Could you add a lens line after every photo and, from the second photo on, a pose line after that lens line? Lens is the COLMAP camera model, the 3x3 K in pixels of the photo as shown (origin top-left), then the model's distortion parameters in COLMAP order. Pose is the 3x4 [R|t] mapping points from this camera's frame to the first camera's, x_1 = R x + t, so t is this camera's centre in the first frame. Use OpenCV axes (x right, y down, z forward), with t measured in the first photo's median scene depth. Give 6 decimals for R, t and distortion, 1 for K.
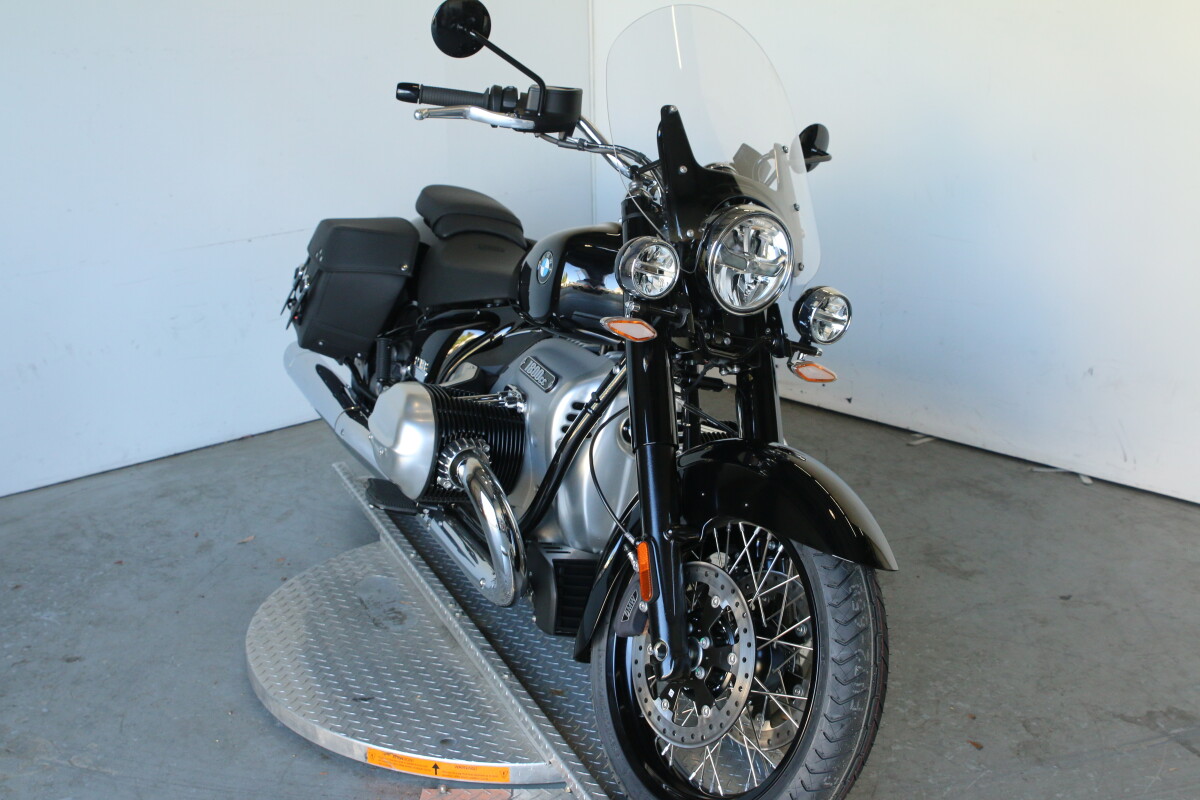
lens RADIAL K [[1637.4, 0, 600.0], [0, 1637.4, 400.0], [0, 0, 1]] dist [-0.040124, 0.006299]
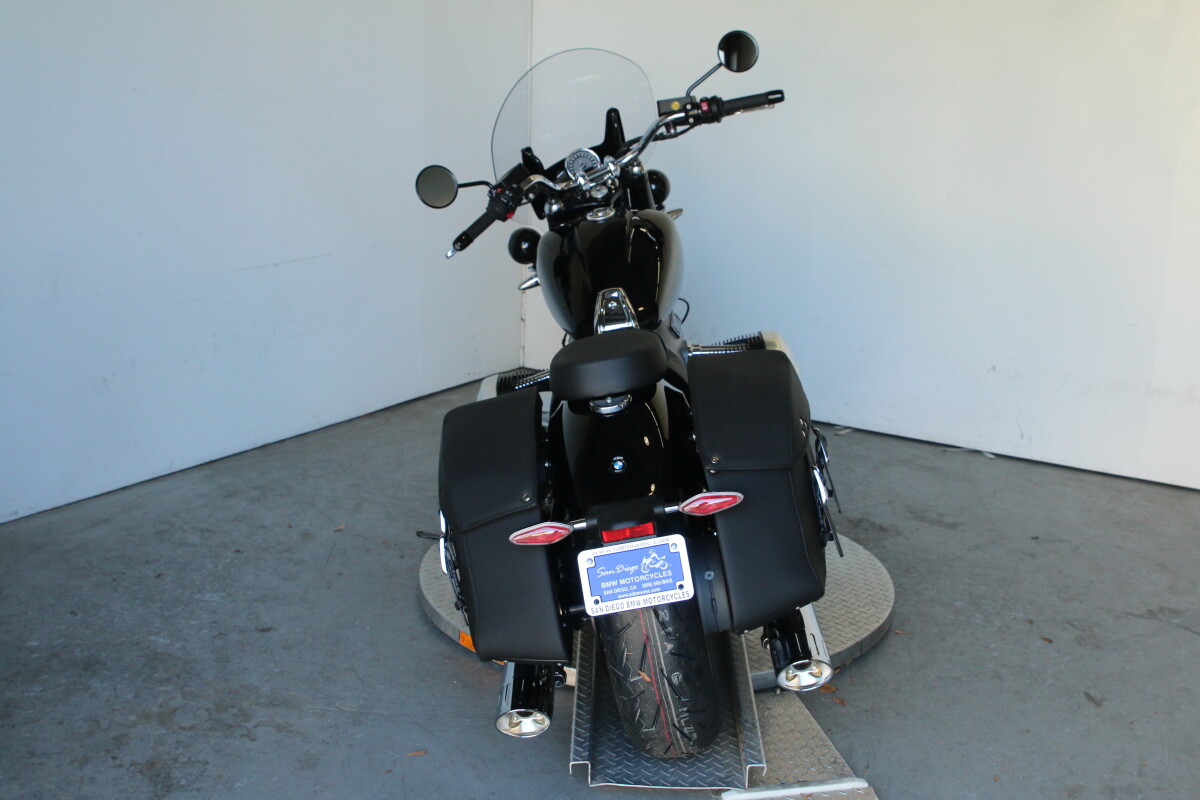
lens RADIAL K [[1554.8, 0, 600.0], [0, 1554.8, 400.0], [0, 0, 1]] dist [-0.052944, 0.001399]
pose [[0.961929, -0.020109, 0.272559, -0.389222], [0.029395, 0.999117, -0.030029, 0.041375], [-0.271714, 0.036898, 0.961670, -0.082123]]
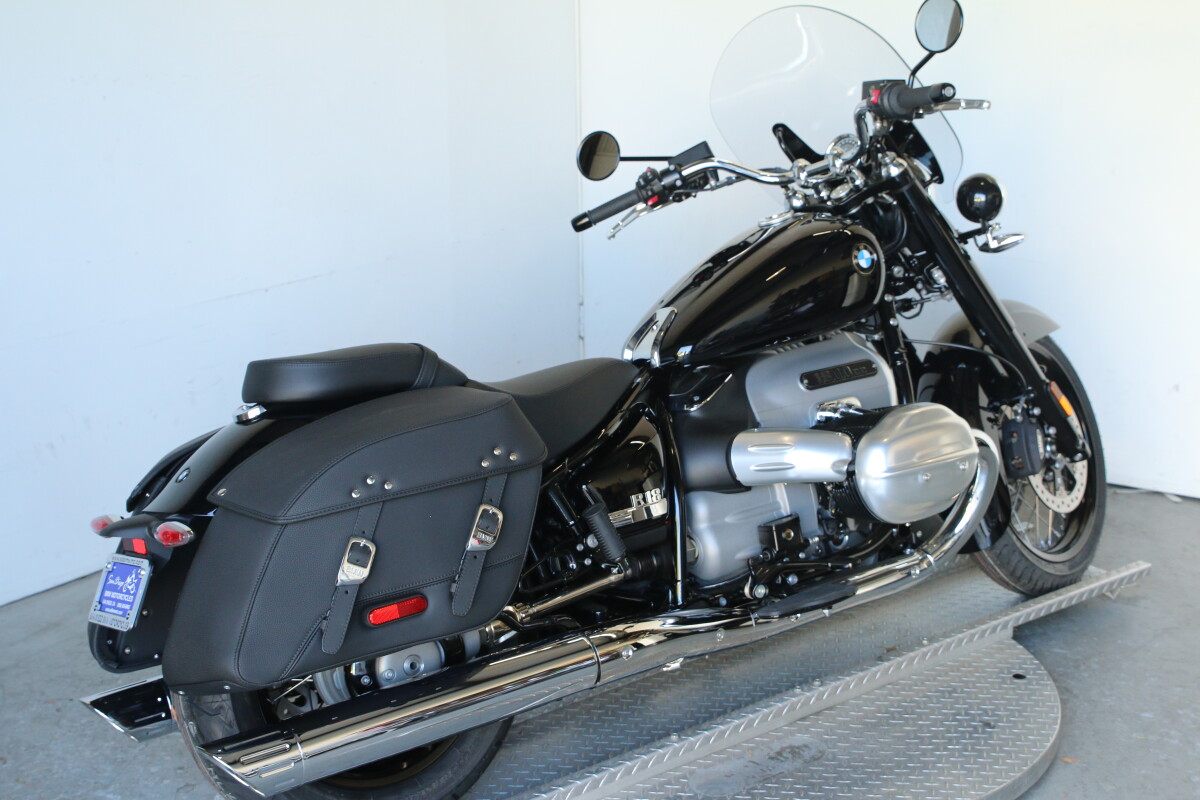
lens RADIAL K [[1761.5, 0, 600.0], [0, 1761.5, 400.0], [0, 0, 1]] dist [-0.006013, -0.046013]
pose [[0.974472, -0.052115, 0.218378, -0.333874], [0.058641, 0.998002, -0.023507, -0.006995], [-0.216717, 0.035713, 0.975581, 0.043354]]
